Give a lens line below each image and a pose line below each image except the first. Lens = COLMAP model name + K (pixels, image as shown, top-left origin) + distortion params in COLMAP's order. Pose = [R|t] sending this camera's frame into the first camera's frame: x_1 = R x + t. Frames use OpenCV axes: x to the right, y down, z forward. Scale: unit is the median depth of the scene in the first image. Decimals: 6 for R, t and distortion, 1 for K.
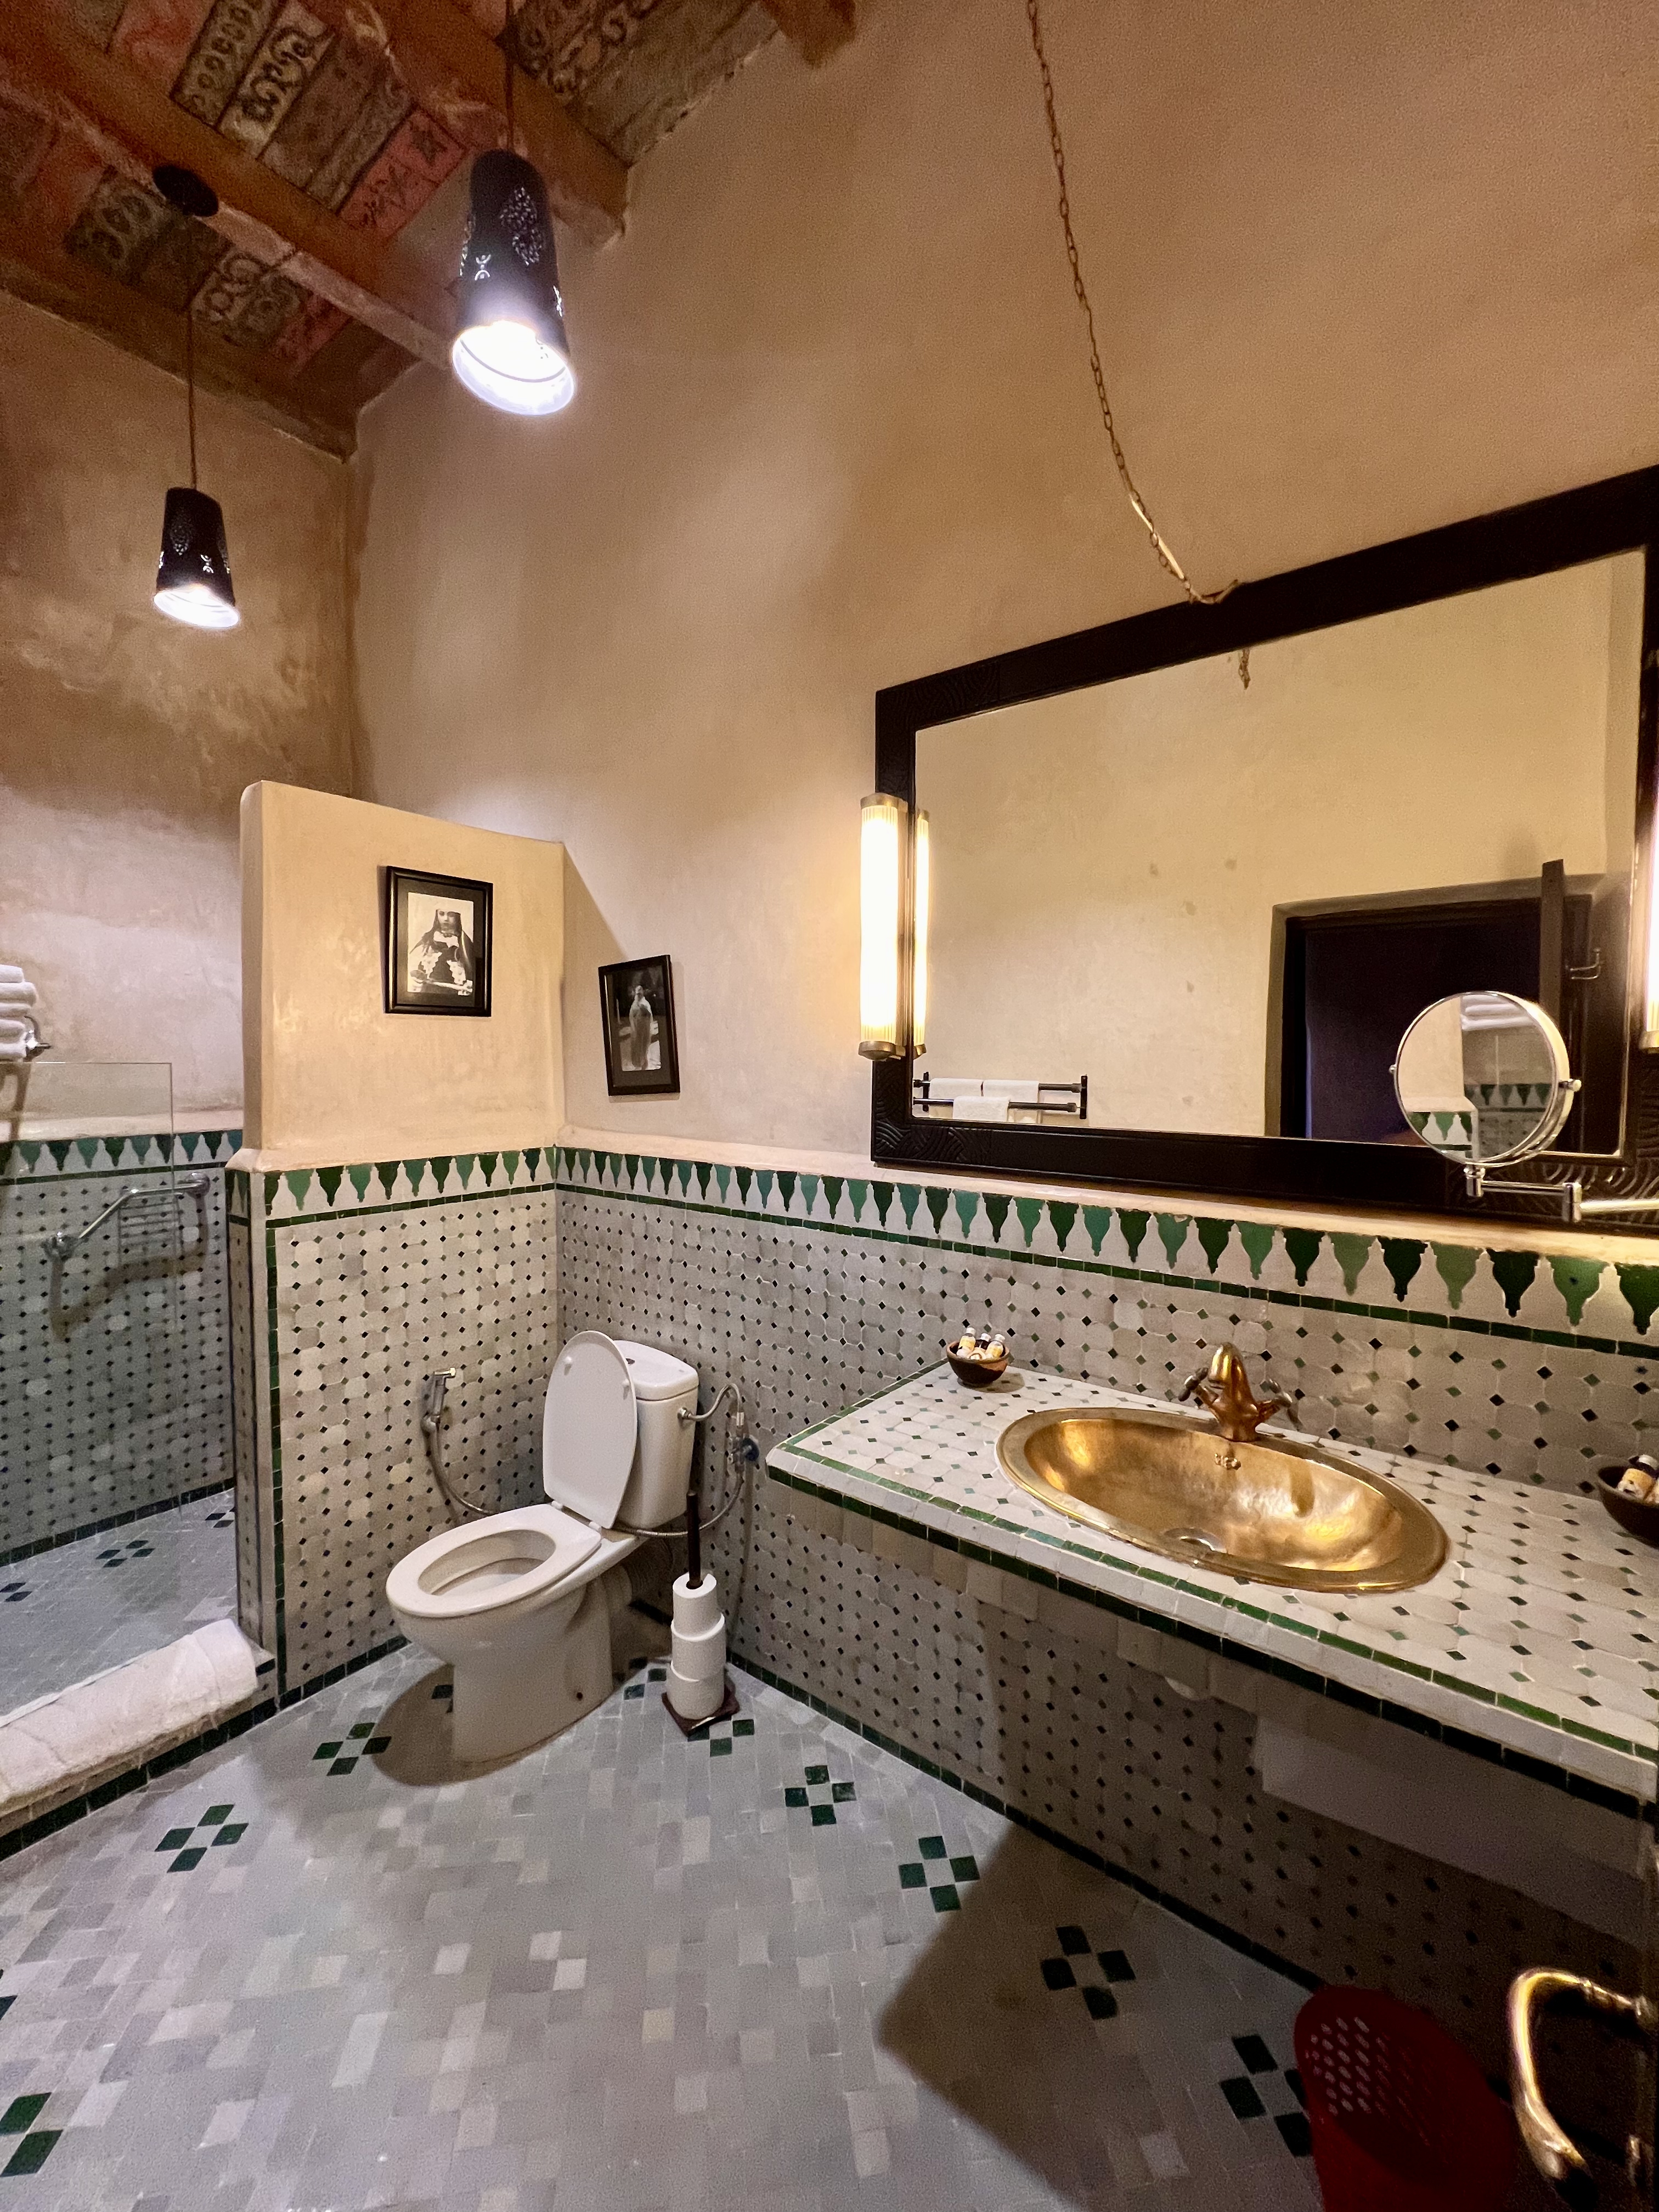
lens RADIAL K [[894.9, 0, 826.4], [0, 894.9, 1097.4], [0, 0, 1]] dist [-0.005711, 0.002307]
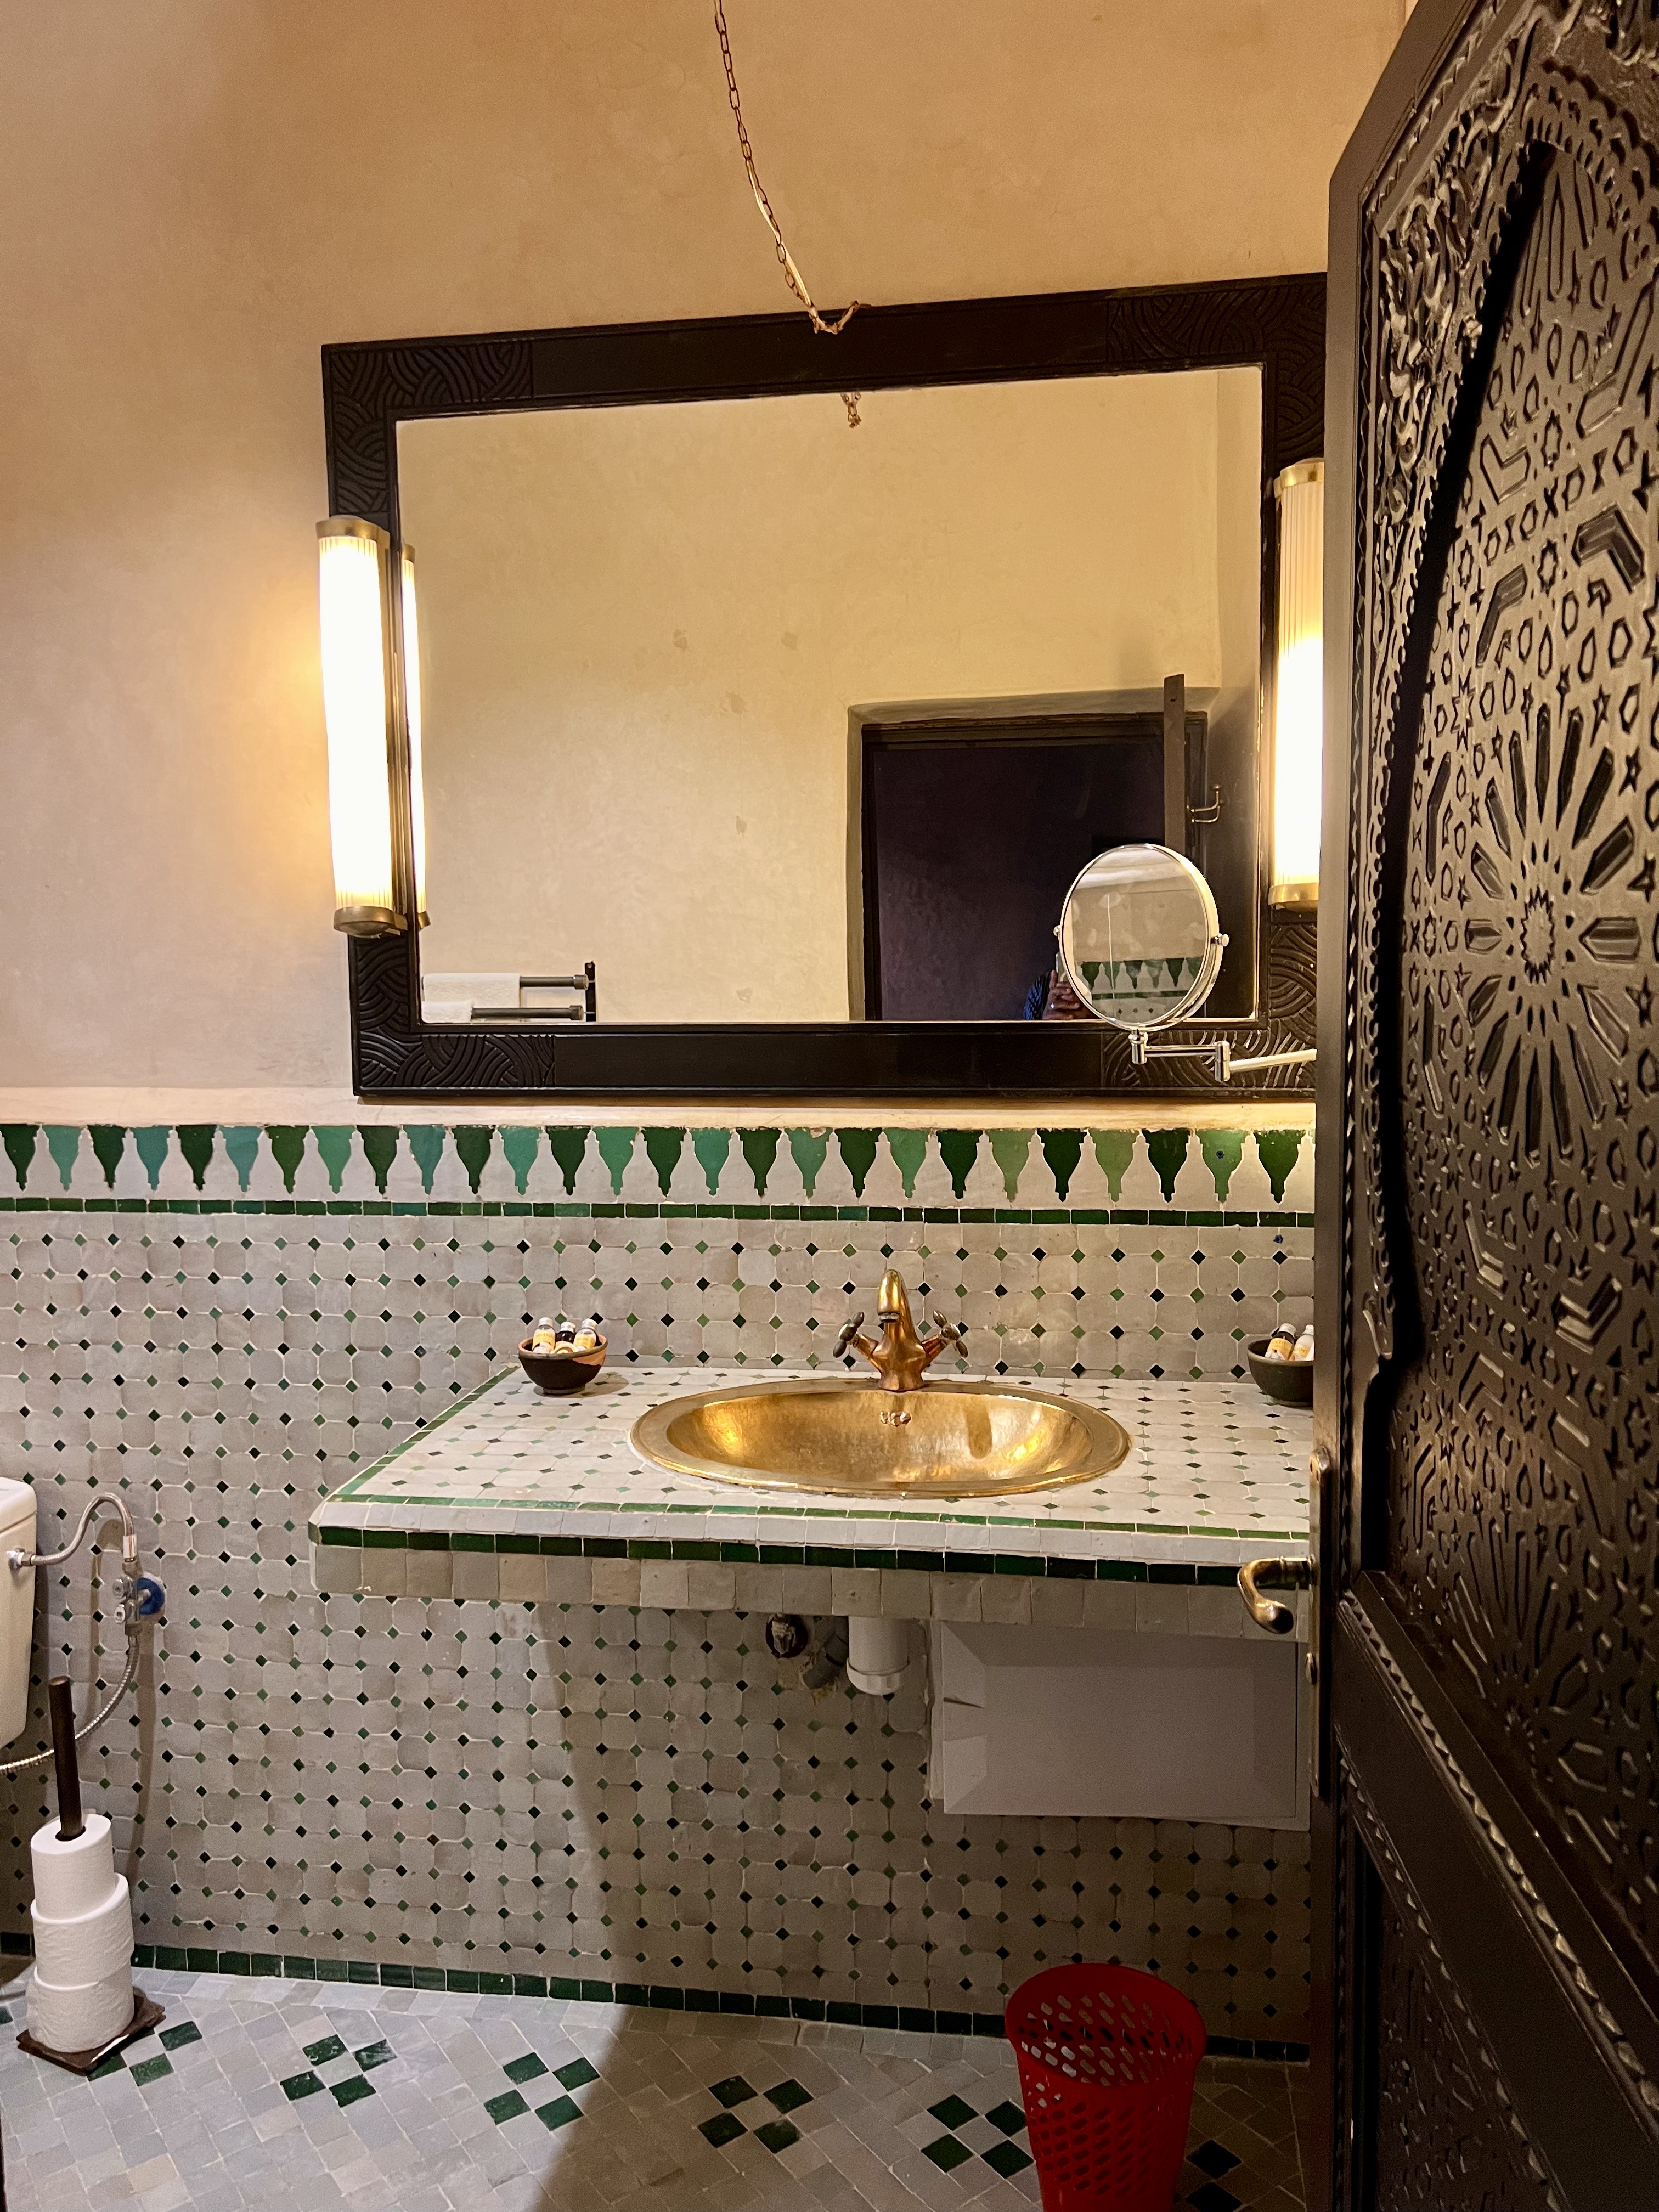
lens RADIAL K [[1661.4, 0, 822.0], [0, 1661.4, 1095.9], [0, 0, 1]] dist [0.058254, -0.072191]
pose [[0.881570, -0.063206, 0.467803, -0.257124], [0.041401, 0.997529, 0.056760, 0.021018], [-0.470235, -0.030671, 0.882008, -0.255972]]
